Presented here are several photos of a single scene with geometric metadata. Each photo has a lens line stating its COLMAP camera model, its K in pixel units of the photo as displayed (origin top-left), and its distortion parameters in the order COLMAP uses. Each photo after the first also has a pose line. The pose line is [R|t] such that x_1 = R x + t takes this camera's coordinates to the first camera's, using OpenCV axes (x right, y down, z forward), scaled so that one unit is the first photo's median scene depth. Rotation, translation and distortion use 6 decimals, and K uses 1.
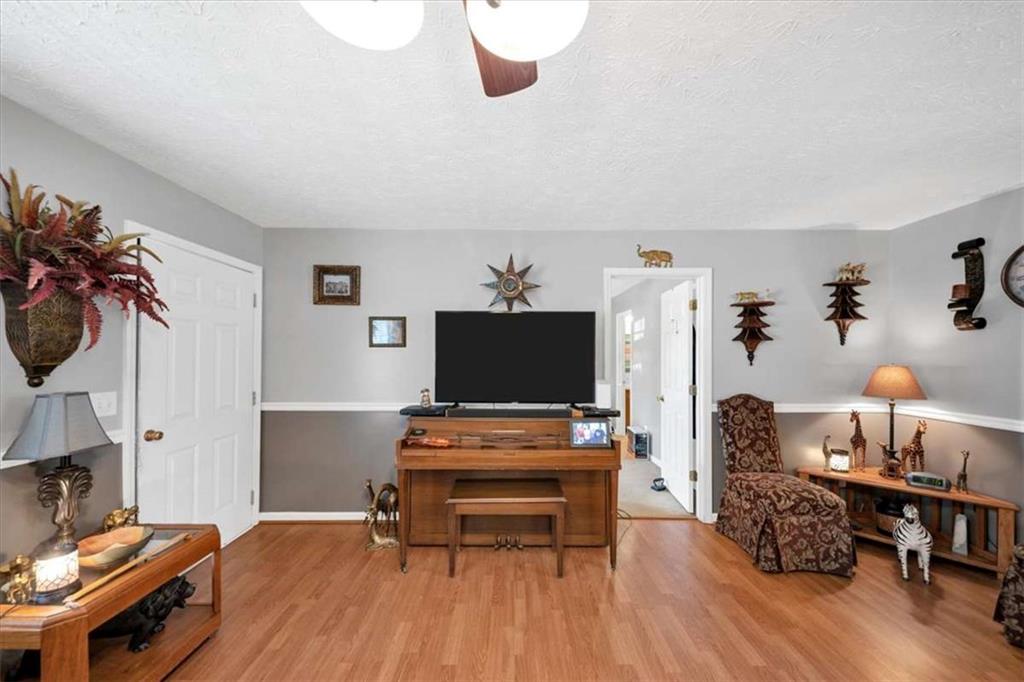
lens RADIAL K [[357.3, 0, 512.2], [0, 357.3, 350.5], [0, 0, 1]] dist [-0.002016, -0.000376]
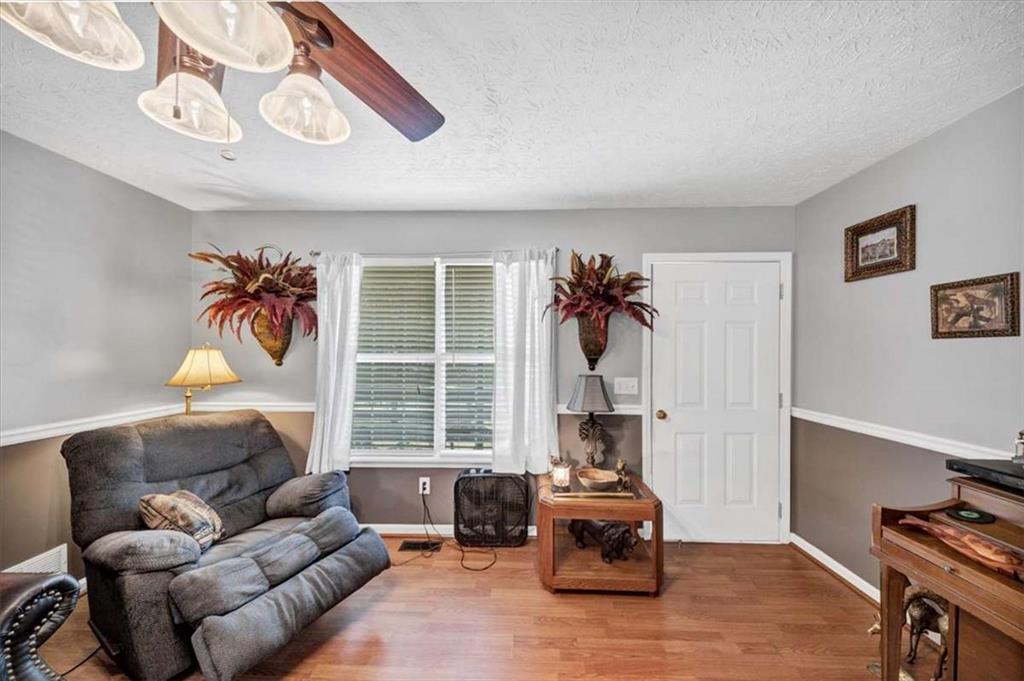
lens RADIAL K [[357.3, 0, 509.5], [0, 357.3, 348.7], [0, 0, 1]] dist [-0.002016, -0.000376]
pose [[-0.041654, -0.009148, -0.999090, 0.202236], [0.010491, 0.999899, -0.009593, 0.005066], [0.999077, -0.010881, -0.041554, 0.354241]]
